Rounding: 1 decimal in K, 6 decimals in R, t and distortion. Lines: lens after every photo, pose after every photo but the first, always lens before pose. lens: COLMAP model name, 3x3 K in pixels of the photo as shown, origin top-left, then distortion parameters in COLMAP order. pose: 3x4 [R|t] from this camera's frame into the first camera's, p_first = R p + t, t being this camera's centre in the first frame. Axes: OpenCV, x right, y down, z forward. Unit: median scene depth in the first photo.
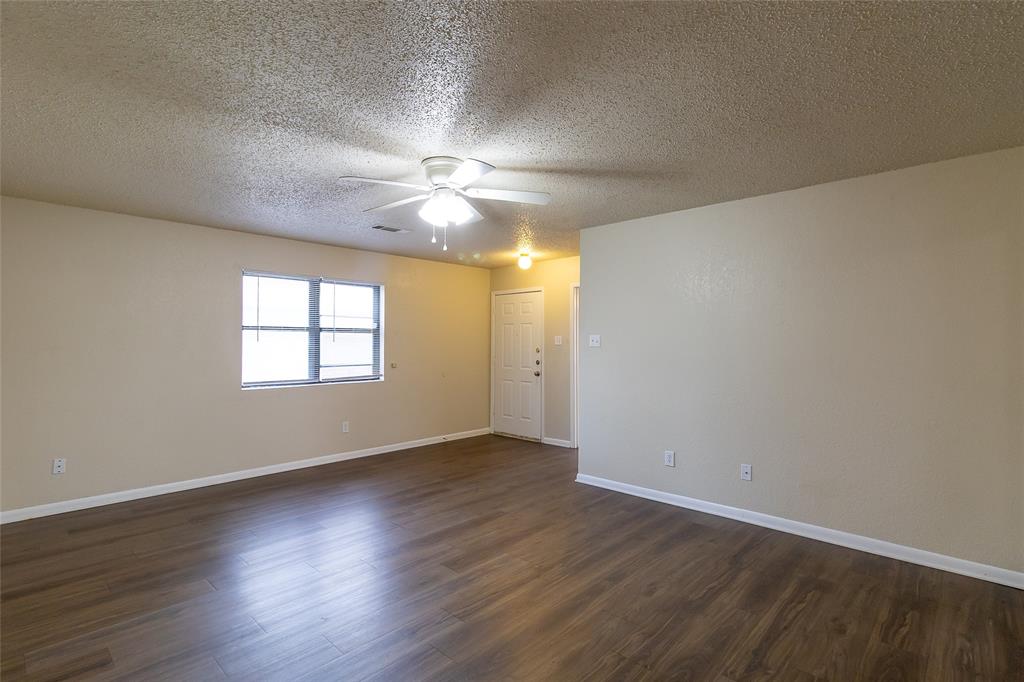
lens RADIAL K [[492.0, 0, 516.6], [0, 492.0, 338.1], [0, 0, 1]] dist [0.003458, -0.000076]
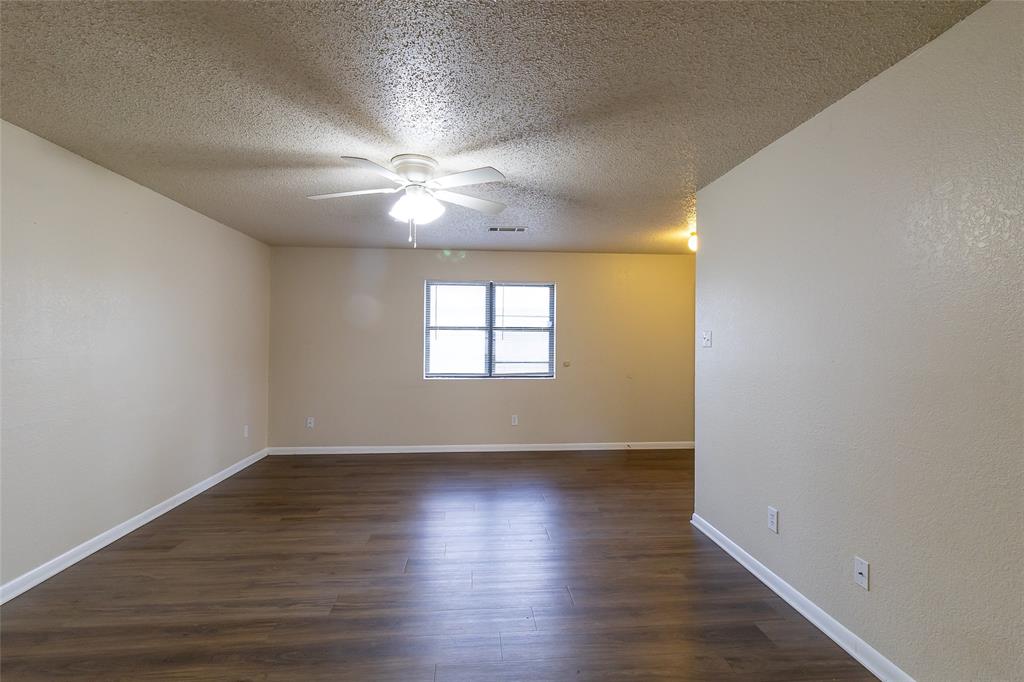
lens RADIAL K [[492.0, 0, 516.6], [0, 492.0, 338.1], [0, 0, 1]] dist [0.003458, -0.000076]
pose [[0.745662, -0.000750, -0.666324, 0.366901], [0.002168, 0.999997, 0.001301, 0.002336], [0.666321, -0.002415, 0.745661, 0.213917]]
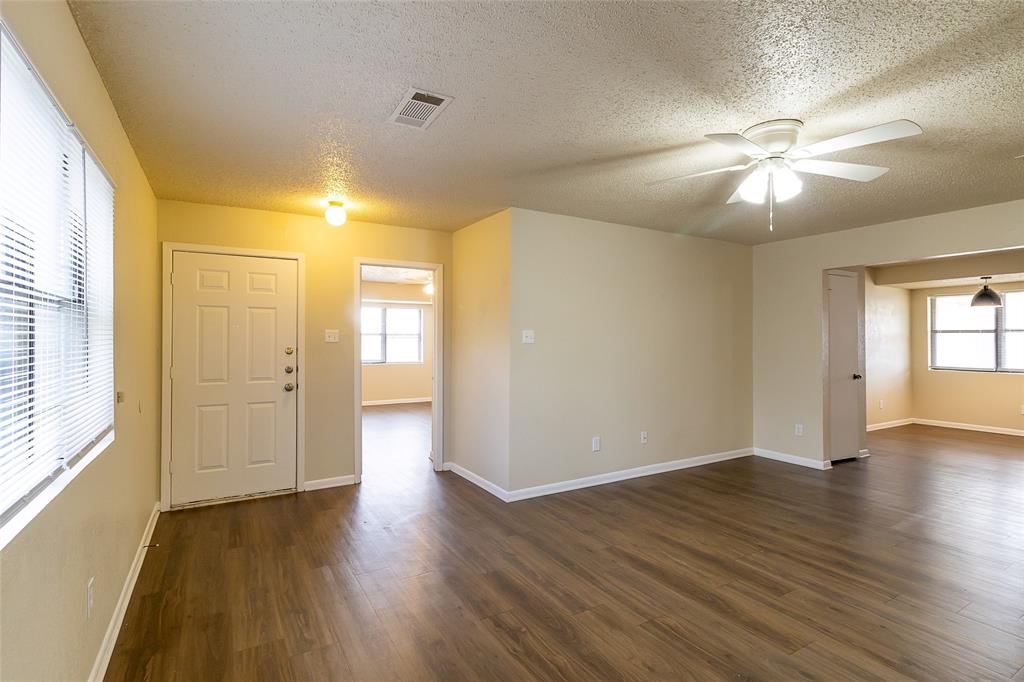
lens RADIAL K [[492.0, 0, 516.6], [0, 492.0, 338.1], [0, 0, 1]] dist [0.003458, -0.000076]
pose [[0.282316, -0.000882, 0.959321, -0.590247], [-0.007265, 0.999969, 0.003057, 0.004361], [-0.959294, -0.007832, 0.282300, 0.641682]]
